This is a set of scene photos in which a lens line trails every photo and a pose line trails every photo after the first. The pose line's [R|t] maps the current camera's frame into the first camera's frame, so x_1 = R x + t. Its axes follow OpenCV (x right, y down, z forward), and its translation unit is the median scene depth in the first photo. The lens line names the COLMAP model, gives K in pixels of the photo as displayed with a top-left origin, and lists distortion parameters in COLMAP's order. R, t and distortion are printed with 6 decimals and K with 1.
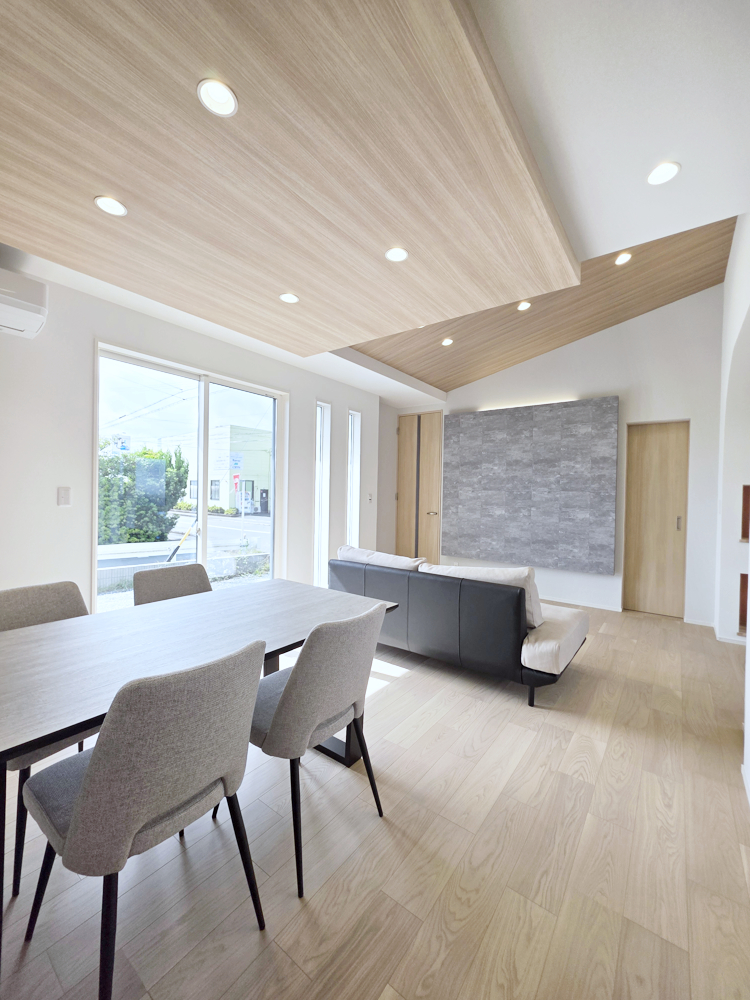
lens RADIAL K [[404.3, 0, 384.7], [0, 404.3, 502.6], [0, 0, 1]] dist [-0.001544, 0.001488]
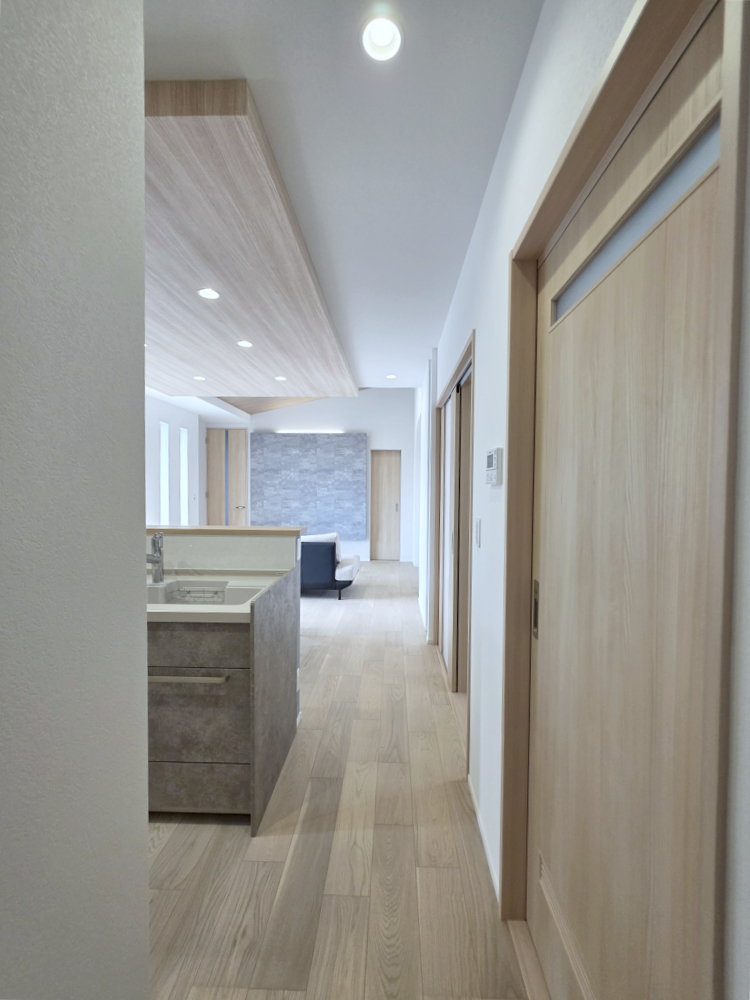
lens RADIAL K [[404.3, 0, 391.1], [0, 404.3, 499.1], [0, 0, 1]] dist [-0.001544, 0.001488]
pose [[0.813722, -0.027568, 0.580600, -0.301569], [0.020920, 0.999616, 0.018145, -0.017115], [-0.580878, -0.002619, 0.813987, -0.406575]]
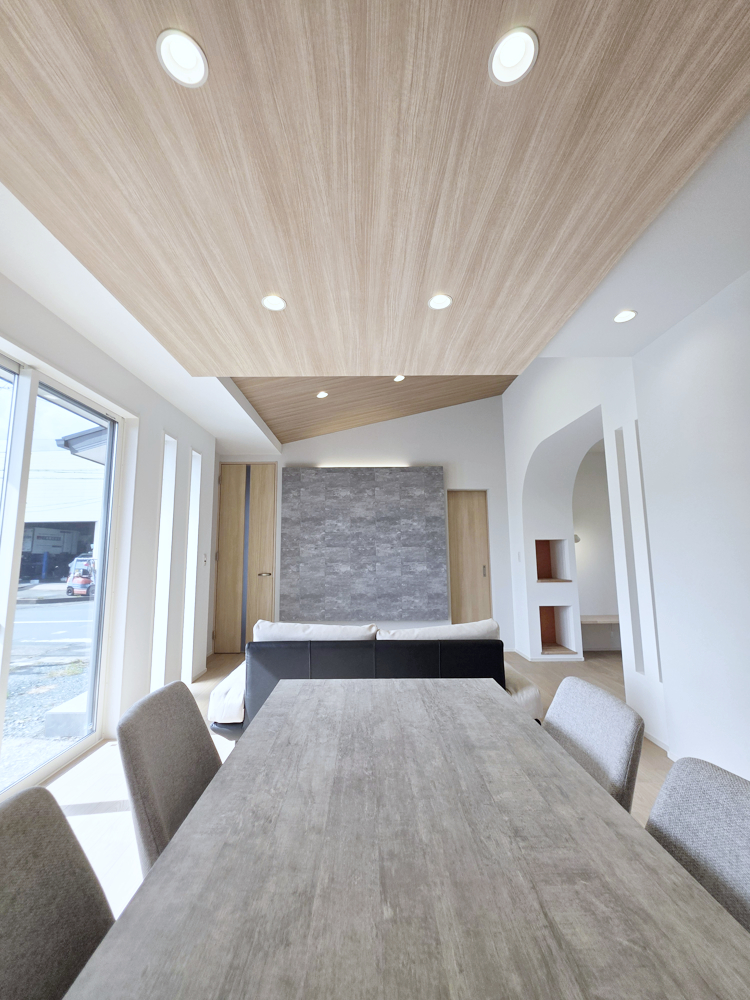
lens RADIAL K [[404.3, 0, 369.4], [0, 404.3, 502.5], [0, 0, 1]] dist [-0.001544, 0.001488]
pose [[0.811108, 0.048511, 0.582882, -0.279949], [0.035144, 0.990712, -0.131358, -0.006323], [-0.583840, 0.127030, 0.801869, 0.164470]]
